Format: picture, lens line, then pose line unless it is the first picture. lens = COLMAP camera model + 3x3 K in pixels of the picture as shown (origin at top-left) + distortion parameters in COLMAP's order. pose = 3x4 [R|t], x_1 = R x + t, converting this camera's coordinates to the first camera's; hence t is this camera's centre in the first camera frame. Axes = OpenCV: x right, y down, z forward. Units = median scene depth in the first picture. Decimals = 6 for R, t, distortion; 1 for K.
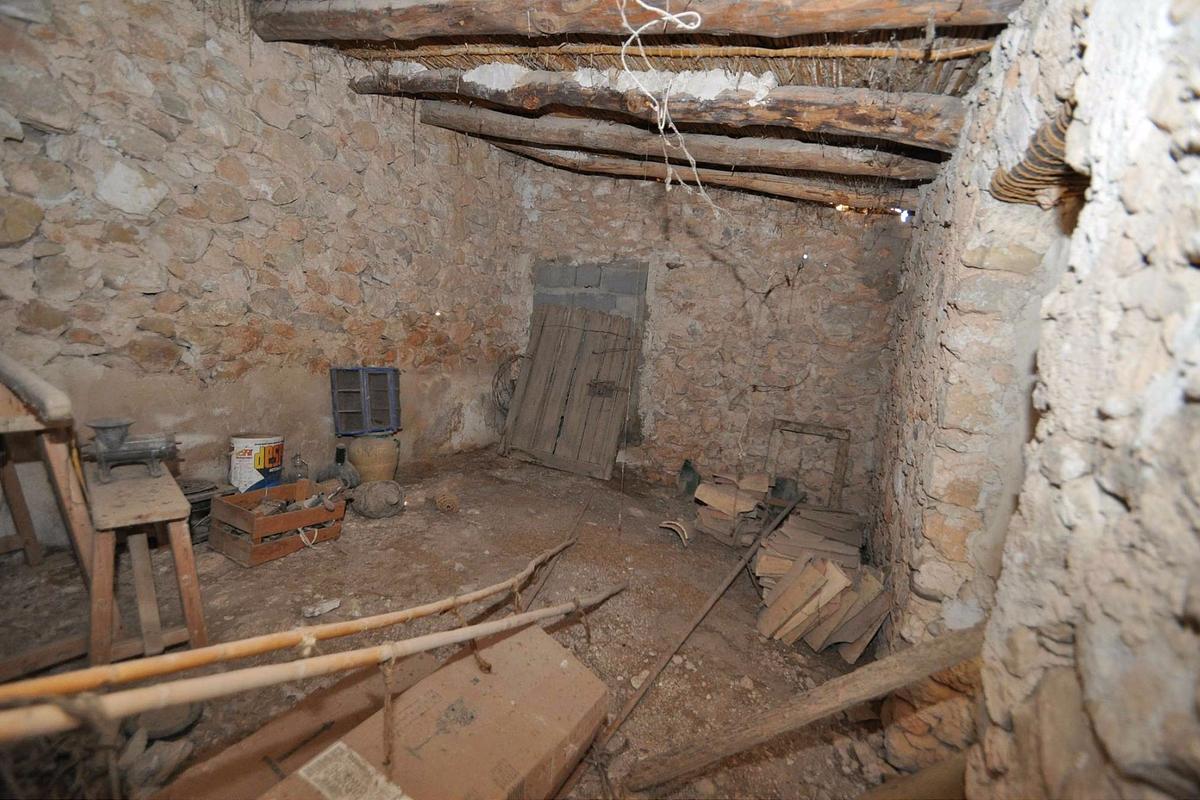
lens RADIAL K [[532.6, 0, 604.5], [0, 532.6, 403.7], [0, 0, 1]] dist [0.015070, -0.017019]
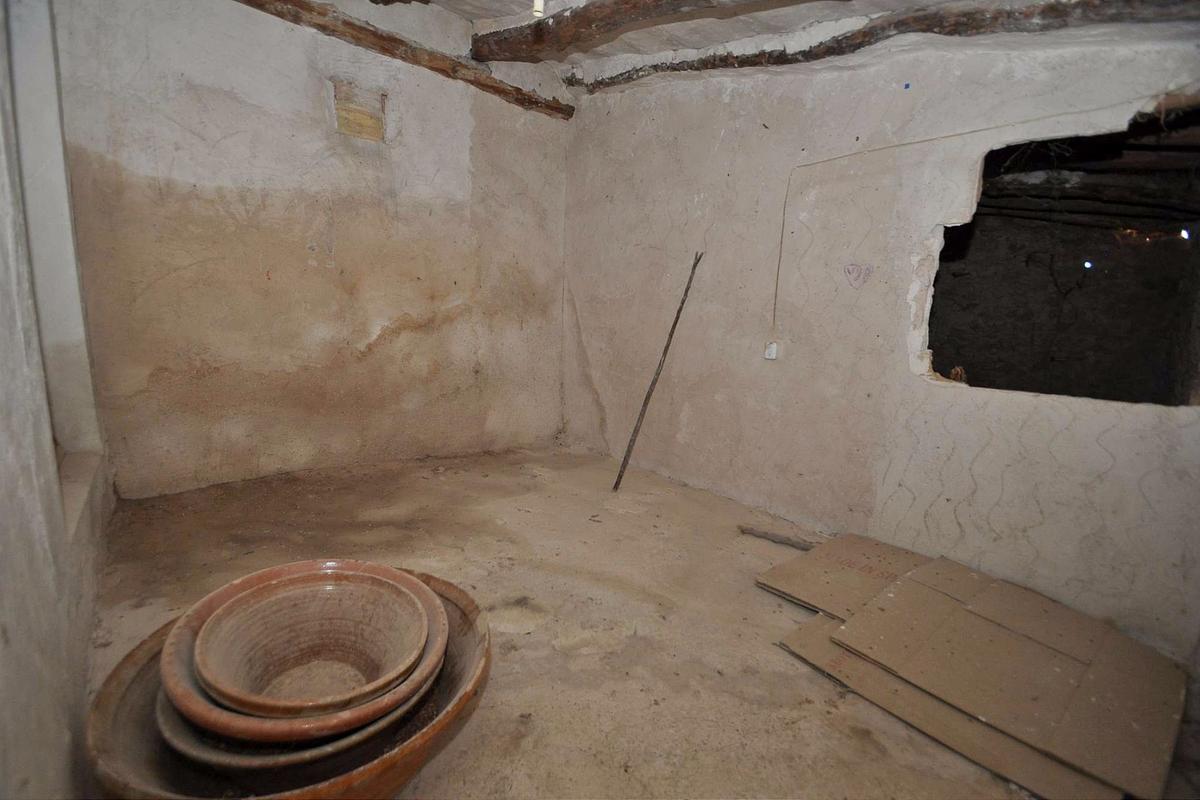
lens RADIAL K [[532.6, 0, 604.5], [0, 532.6, 403.7], [0, 0, 1]] dist [0.015070, -0.017019]
pose [[0.944603, 0.041351, -0.325599, -0.271011], [-0.042475, 0.999091, 0.003661, 0.091233], [0.325454, 0.010371, 0.945501, -0.539655]]
